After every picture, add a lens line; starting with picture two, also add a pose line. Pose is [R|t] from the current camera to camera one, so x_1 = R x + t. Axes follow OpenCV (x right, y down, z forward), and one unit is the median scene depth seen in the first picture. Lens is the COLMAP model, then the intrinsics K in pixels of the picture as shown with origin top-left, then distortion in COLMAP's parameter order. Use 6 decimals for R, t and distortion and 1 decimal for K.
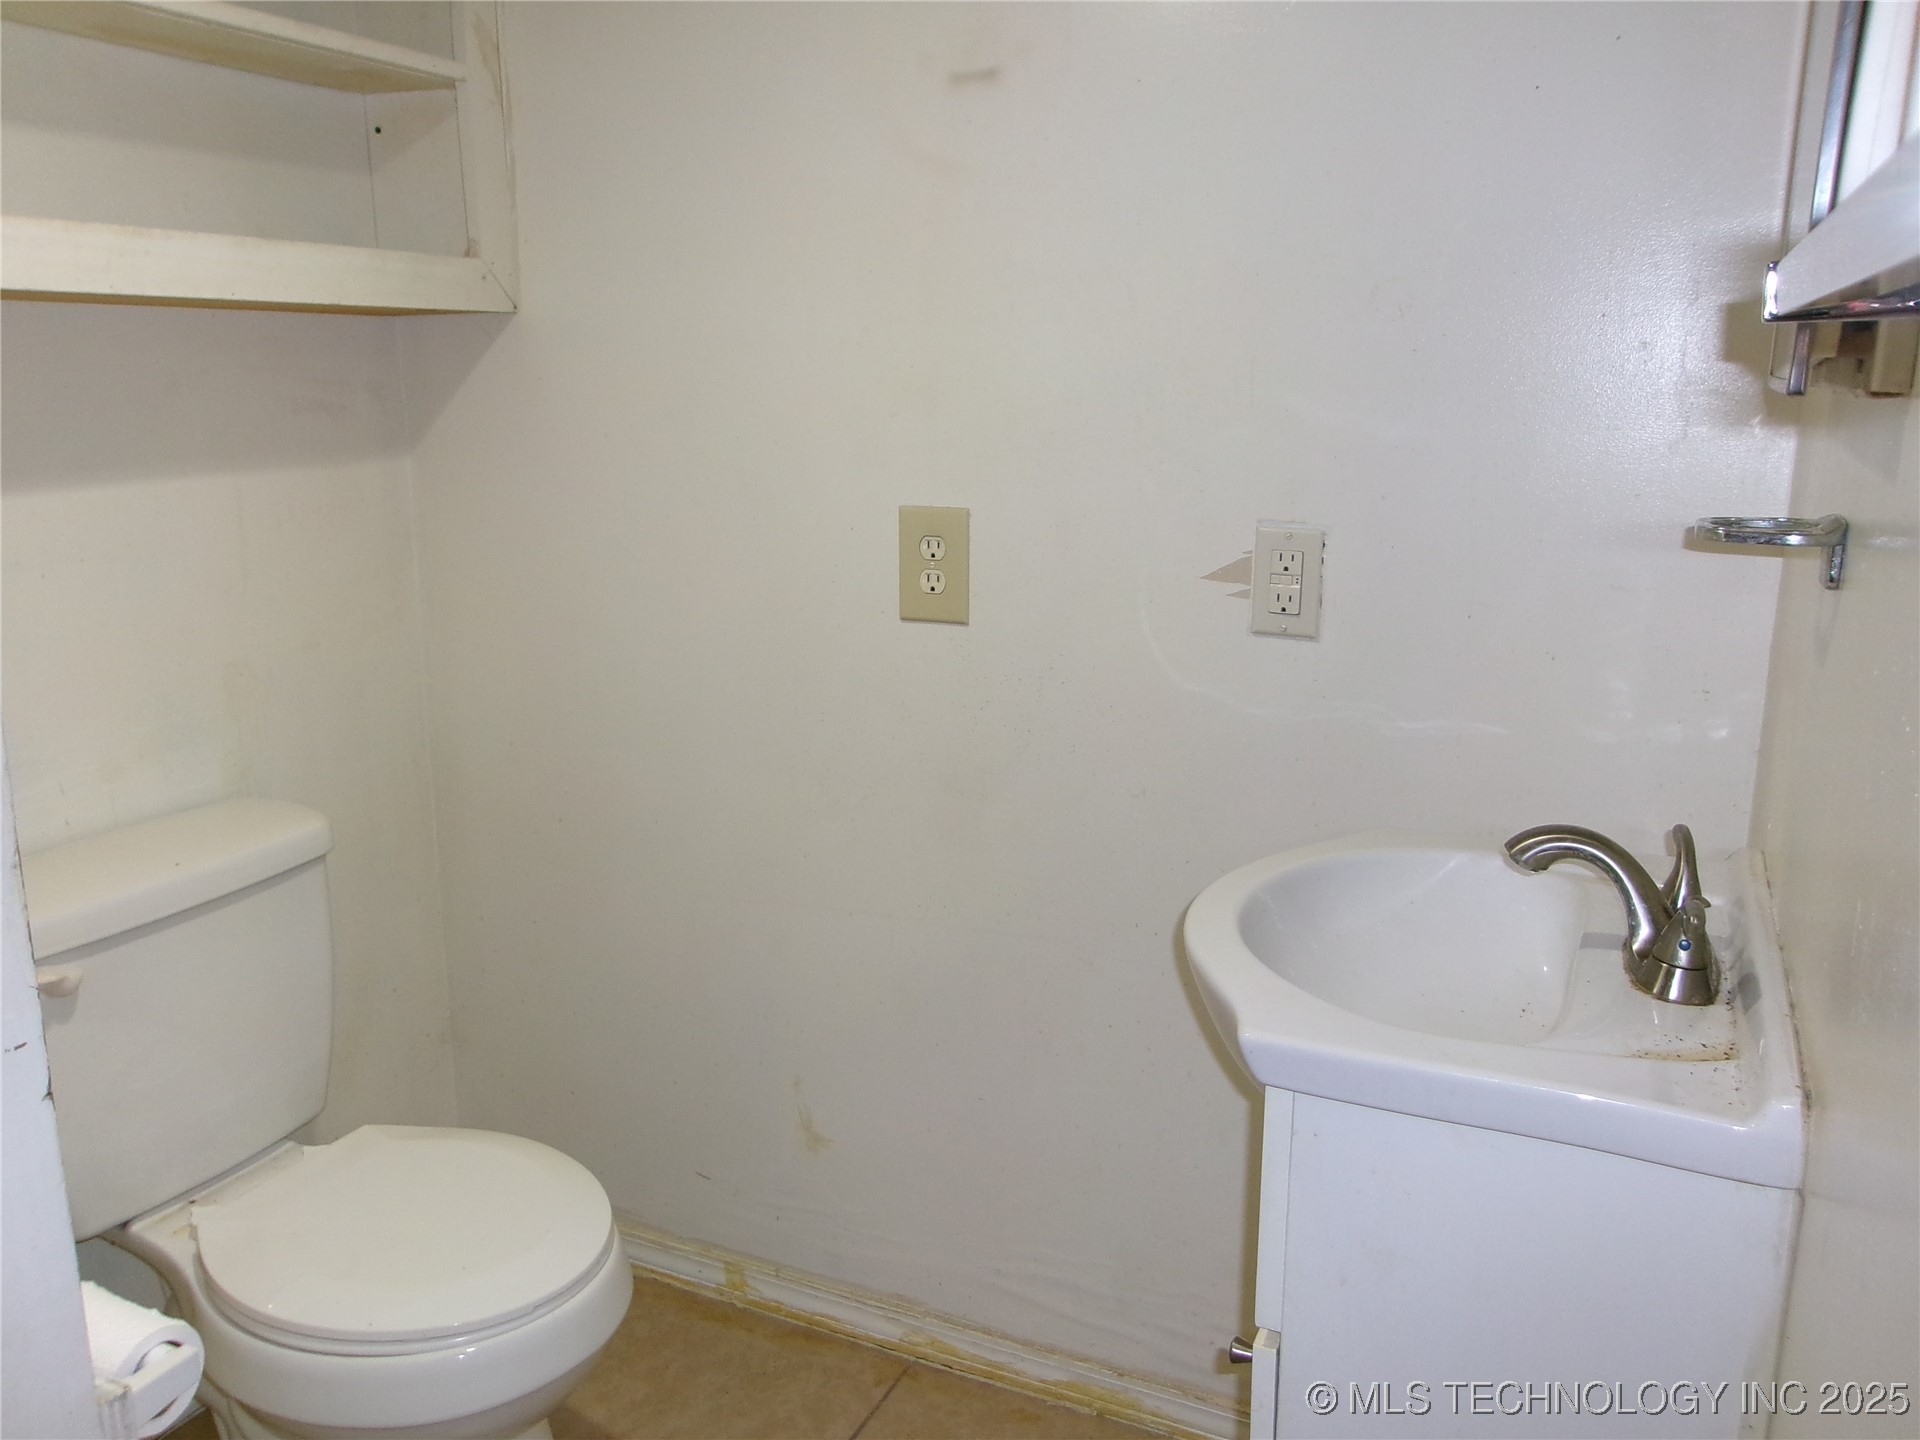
lens RADIAL K [[1525.7, 0, 953.9], [0, 1525.7, 722.9], [0, 0, 1]] dist [0.045597, -0.040102]
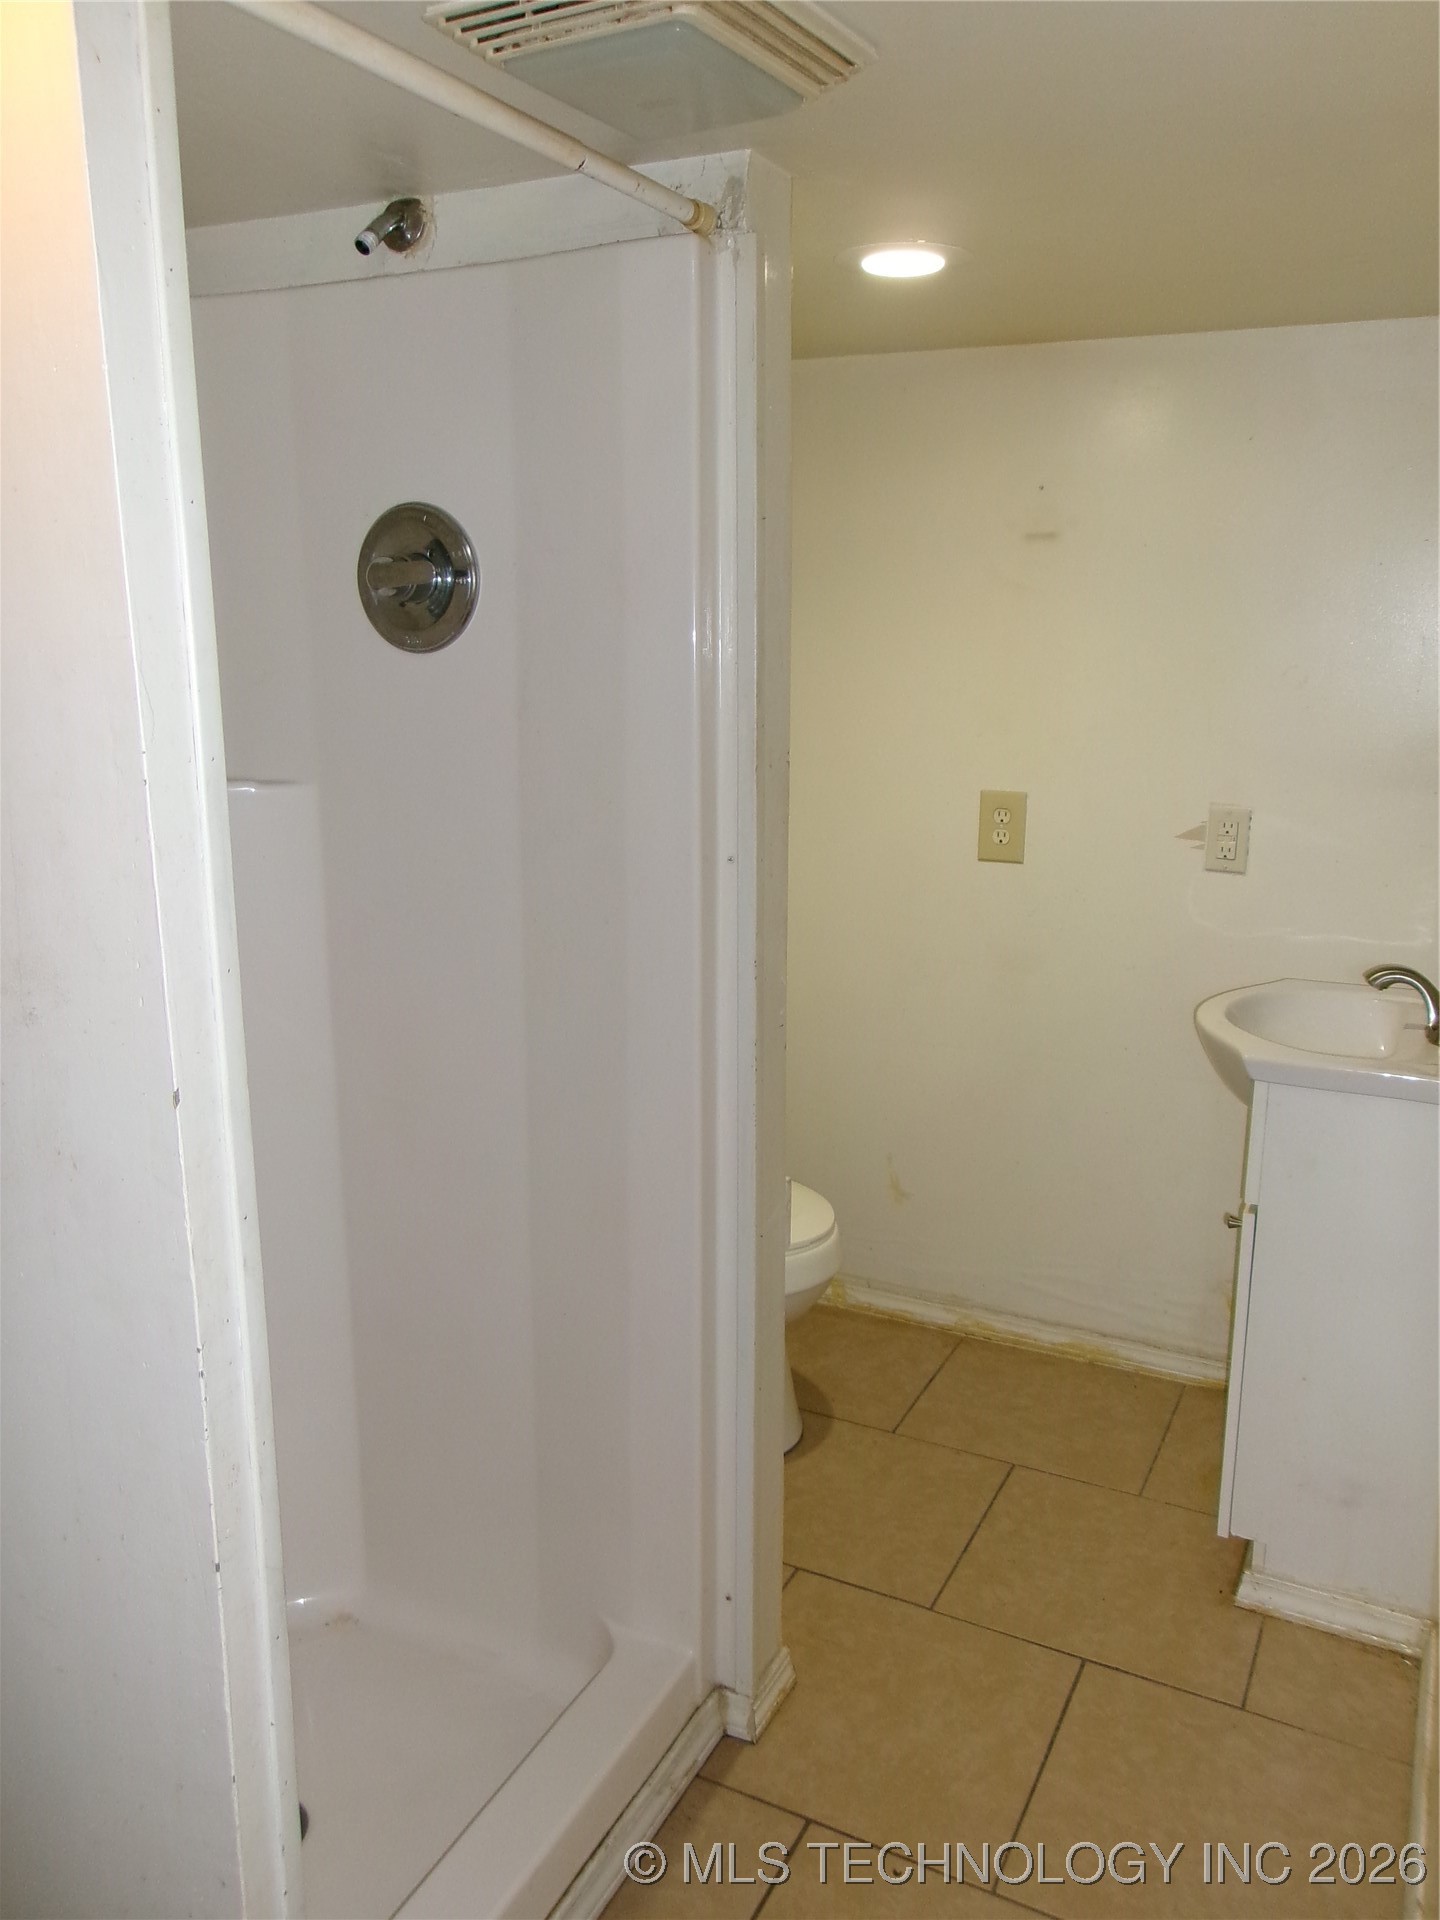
lens RADIAL K [[1525.7, 0, 757.5], [0, 1525.7, 960.1], [0, 0, 1]] dist [0.045597, -0.040102]
pose [[0.999937, 0.011242, 0.000170, -0.270667], [-0.011242, 0.999929, -0.003885, 0.047671], [-0.000214, 0.003883, 0.999992, -0.622822]]
